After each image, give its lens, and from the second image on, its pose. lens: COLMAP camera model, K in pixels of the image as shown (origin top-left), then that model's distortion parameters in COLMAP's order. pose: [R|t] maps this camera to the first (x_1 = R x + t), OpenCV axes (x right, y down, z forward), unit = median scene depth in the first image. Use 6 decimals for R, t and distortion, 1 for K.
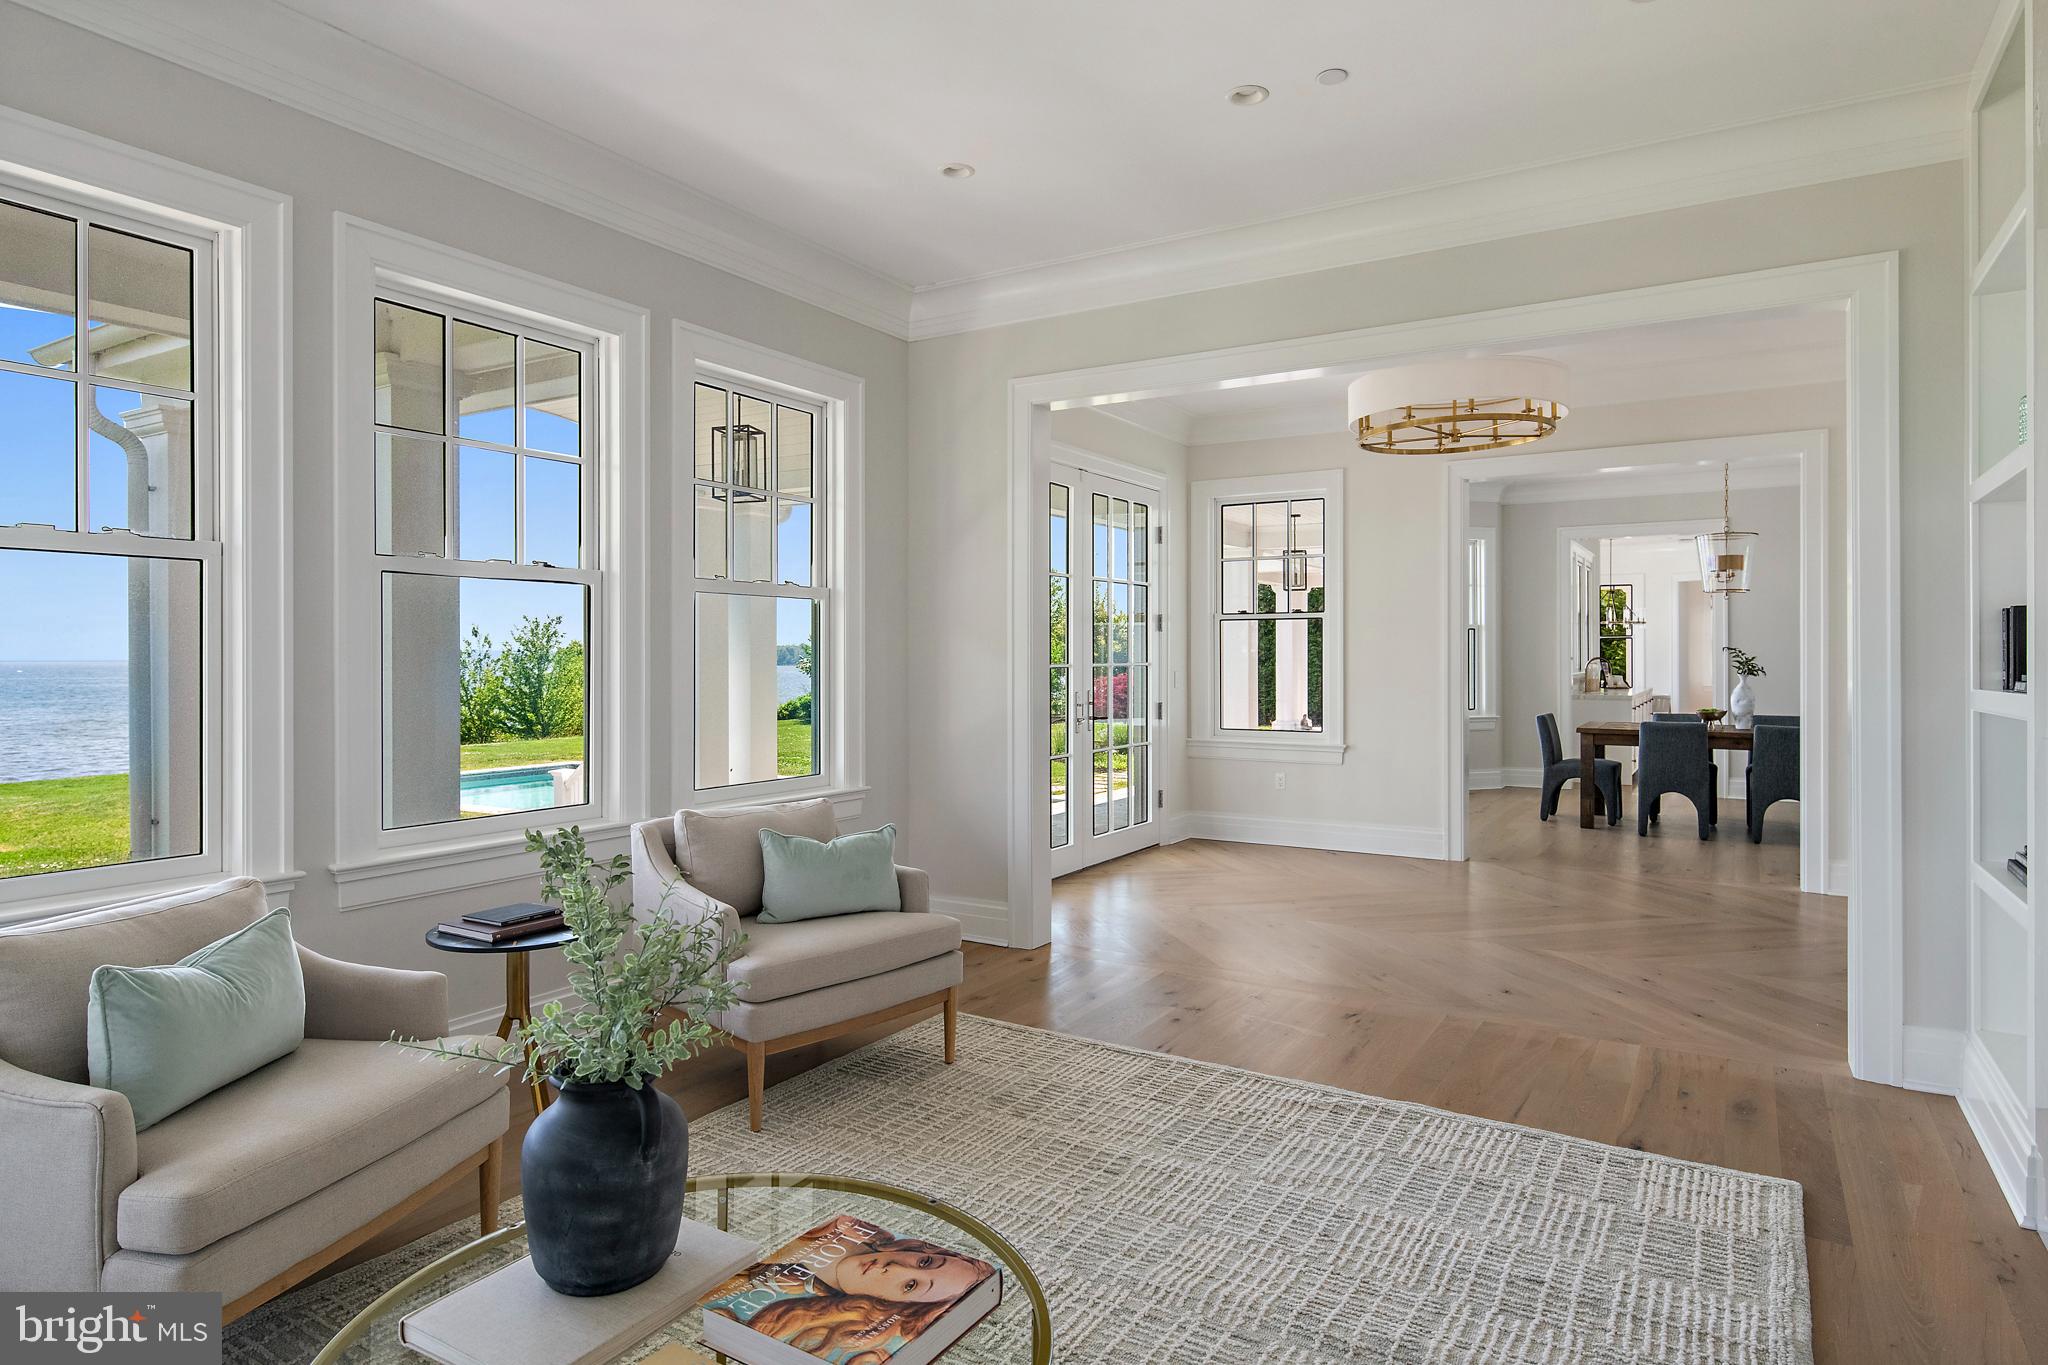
lens RADIAL K [[1121.0, 0, 1032.1], [0, 1121.0, 652.2], [0, 0, 1]] dist [0.003081, 0.000807]
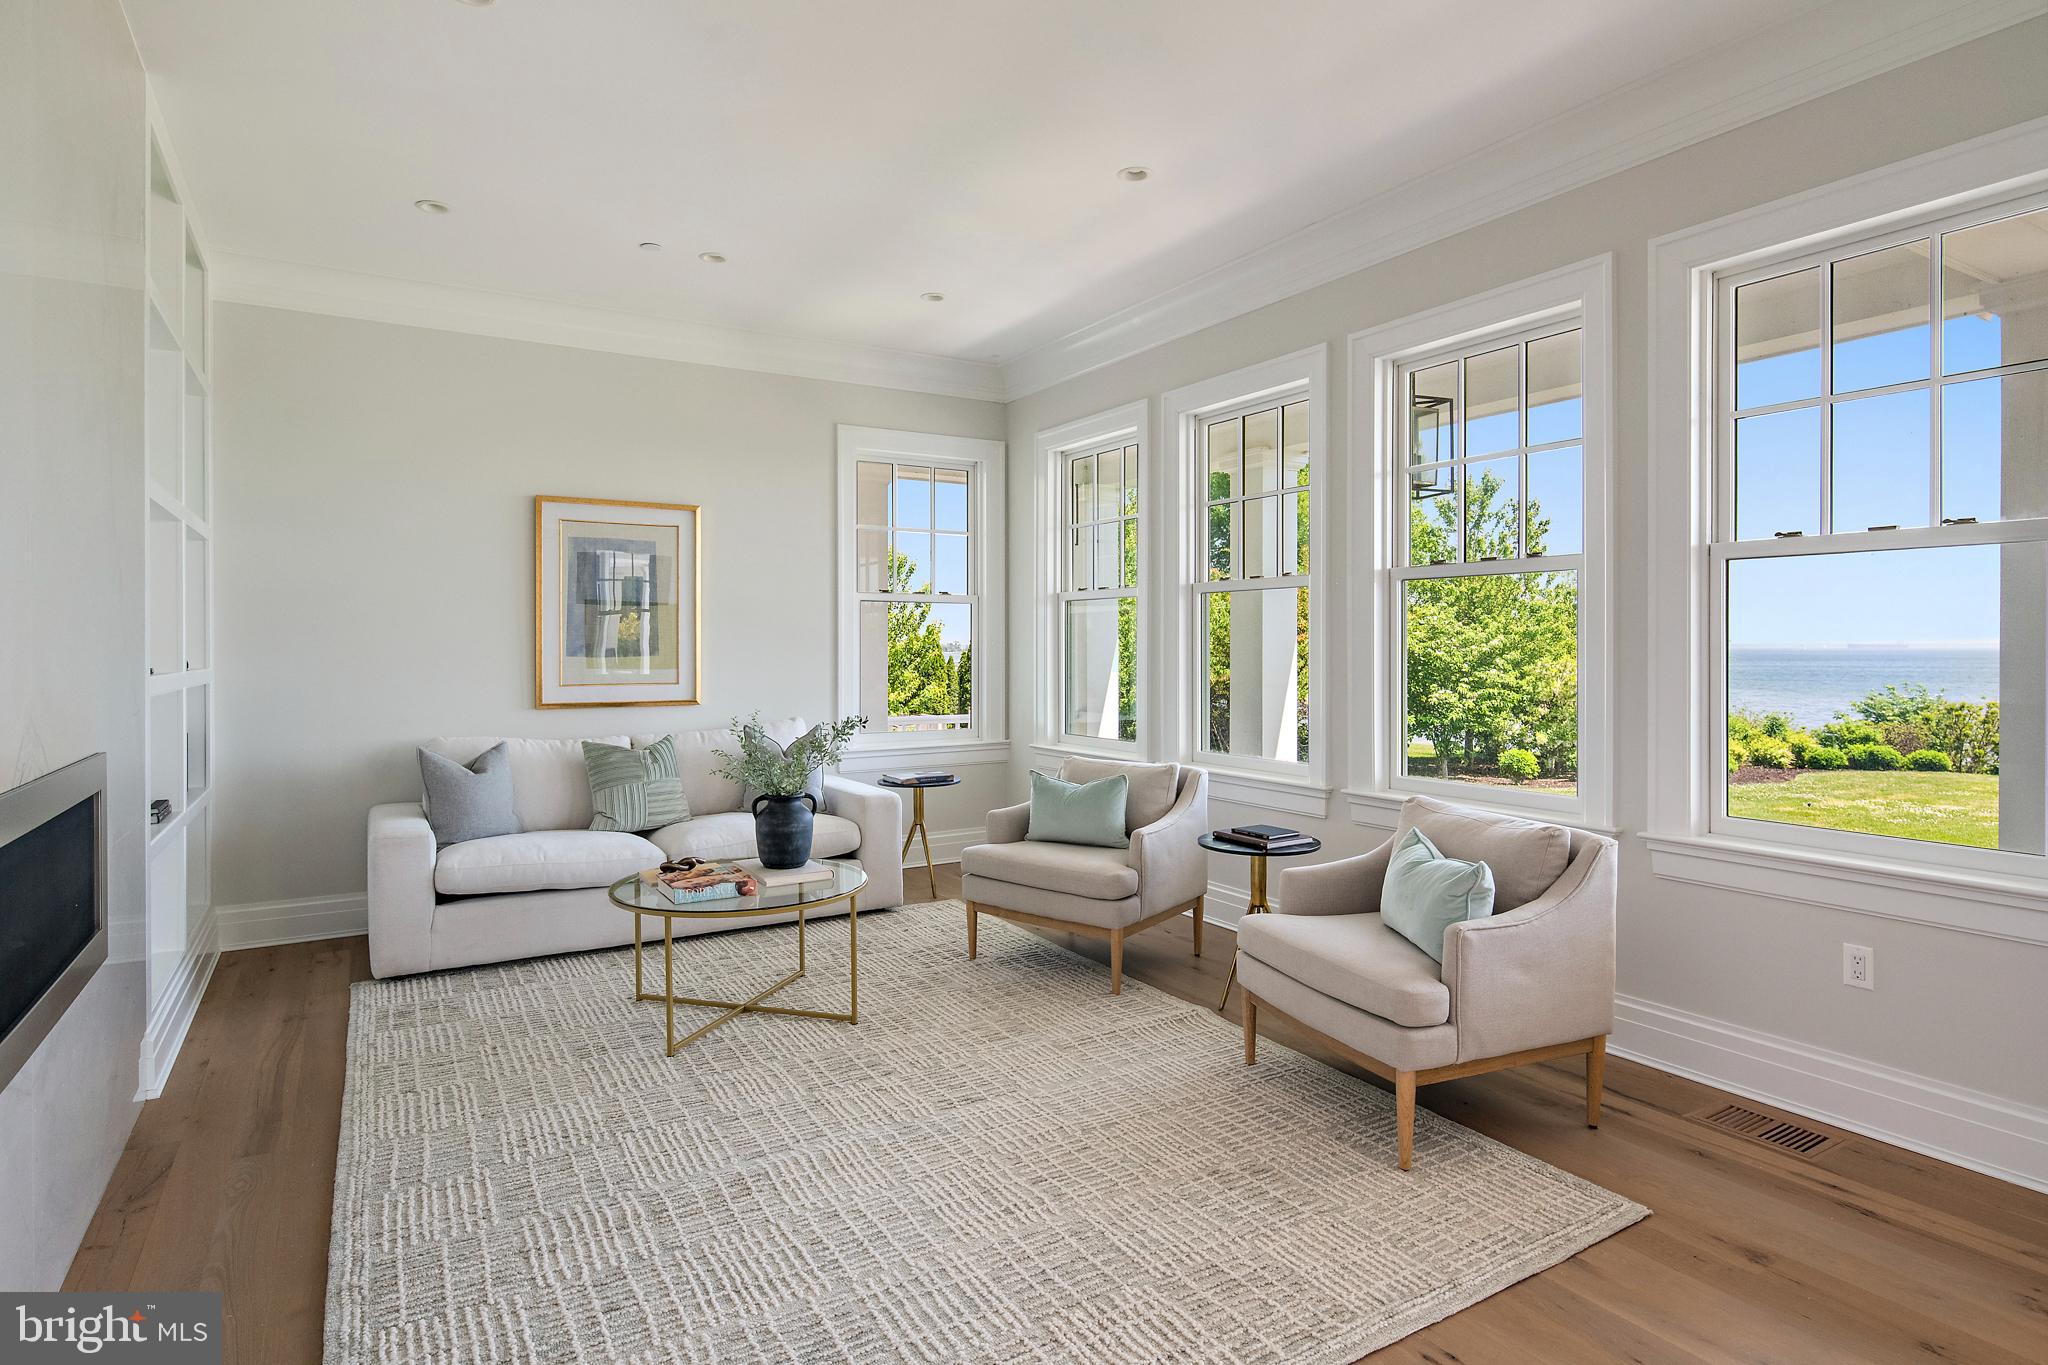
lens RADIAL K [[1086.0, 0, 1022.2], [0, 1086.0, 654.1], [0, 0, 1]] dist [-0.001987, -0.000611]
pose [[-0.442720, 0.000703, -0.896660, 0.438656], [0.000072, 1.000000, 0.000748, 0.007339], [0.896660, 0.000267, -0.442720, 0.677856]]
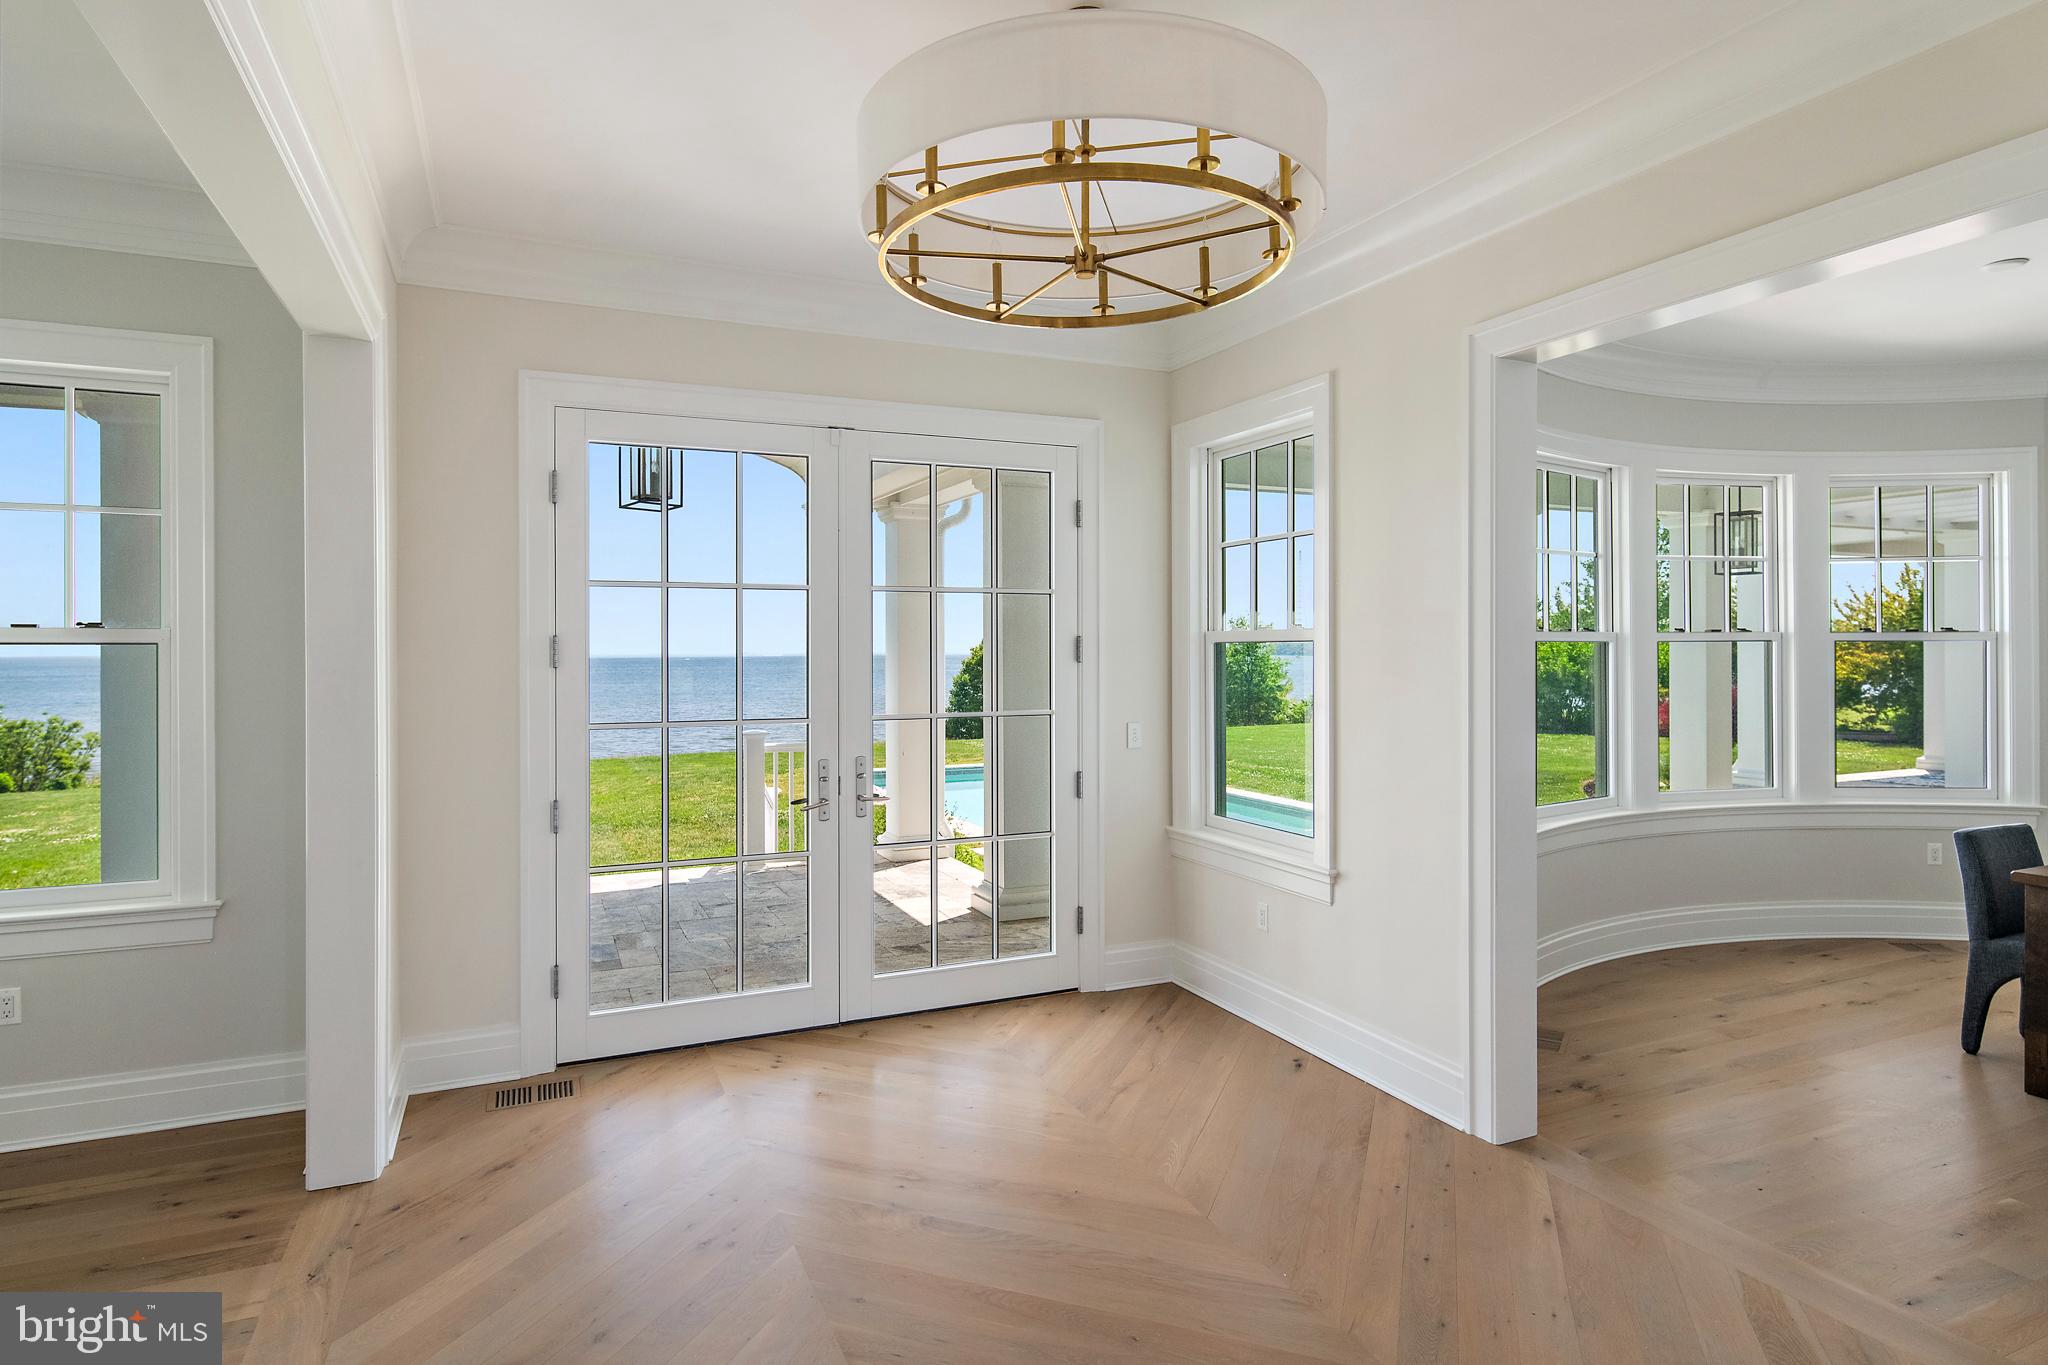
lens RADIAL K [[1121.0, 0, 1032.1], [0, 1121.0, 652.2], [0, 0, 1]] dist [0.003081, 0.000807]
pose [[0.838125, -0.004484, -0.545460, 0.601683], [0.004805, 0.999988, -0.000837, -0.033316], [0.545457, -0.001919, 0.838137, 0.598245]]
